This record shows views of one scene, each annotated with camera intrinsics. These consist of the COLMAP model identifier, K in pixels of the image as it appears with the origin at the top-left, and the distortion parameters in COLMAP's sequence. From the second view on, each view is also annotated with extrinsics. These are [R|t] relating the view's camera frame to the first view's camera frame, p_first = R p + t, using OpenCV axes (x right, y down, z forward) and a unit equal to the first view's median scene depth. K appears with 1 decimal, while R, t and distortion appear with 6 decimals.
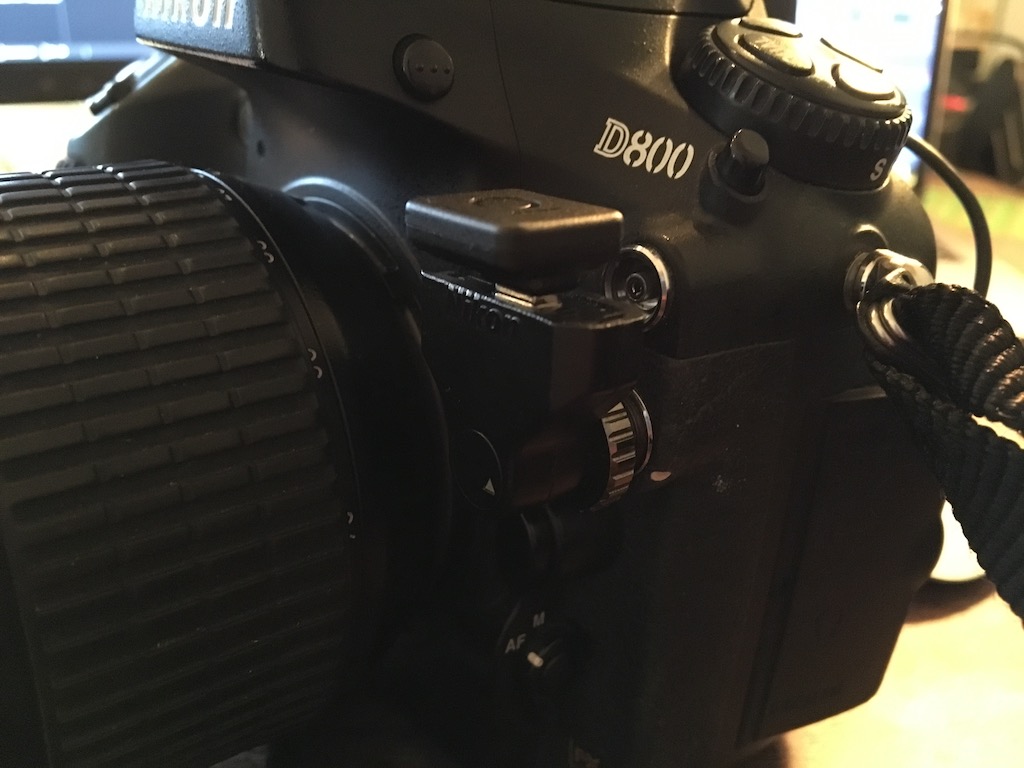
lens RADIAL K [[910.0, 0, 508.2], [0, 910.0, 382.3], [0, 0, 1]] dist [0.101457, -0.200472]
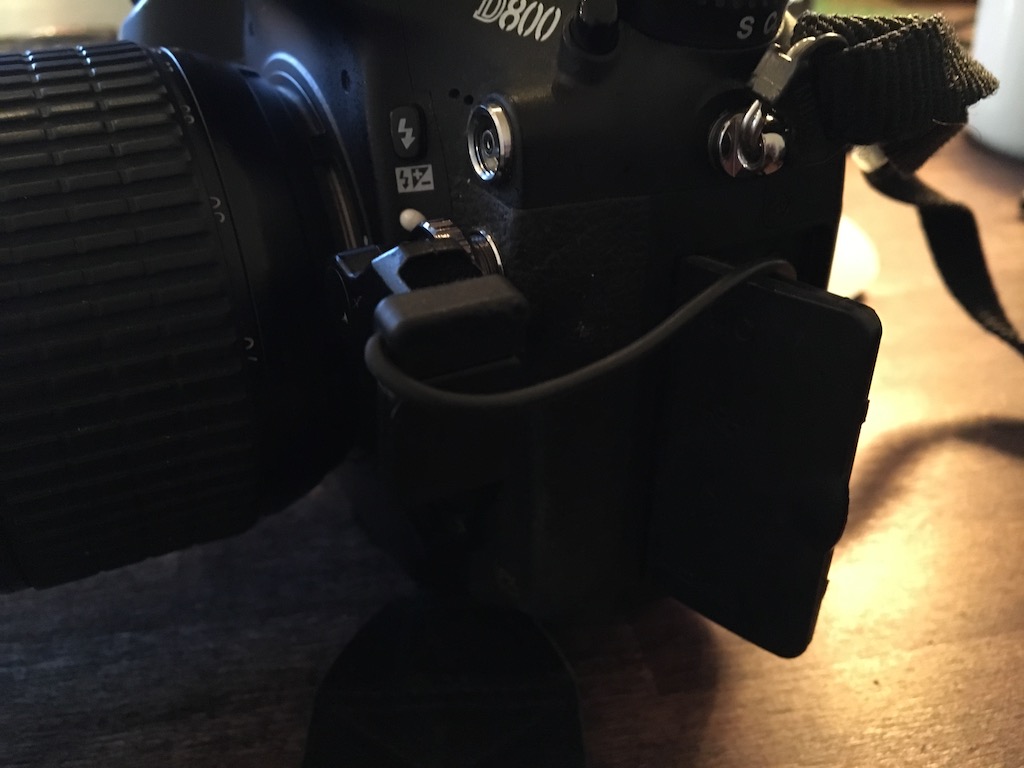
lens RADIAL K [[910.0, 0, 508.2], [0, 910.0, 382.3], [0, 0, 1]] dist [0.101457, -0.200472]
pose [[0.980726, 0.043488, -0.190486, 0.361394], [-0.022926, 0.993794, 0.108846, 0.057878], [0.194038, -0.102381, 0.975637, -0.098250]]
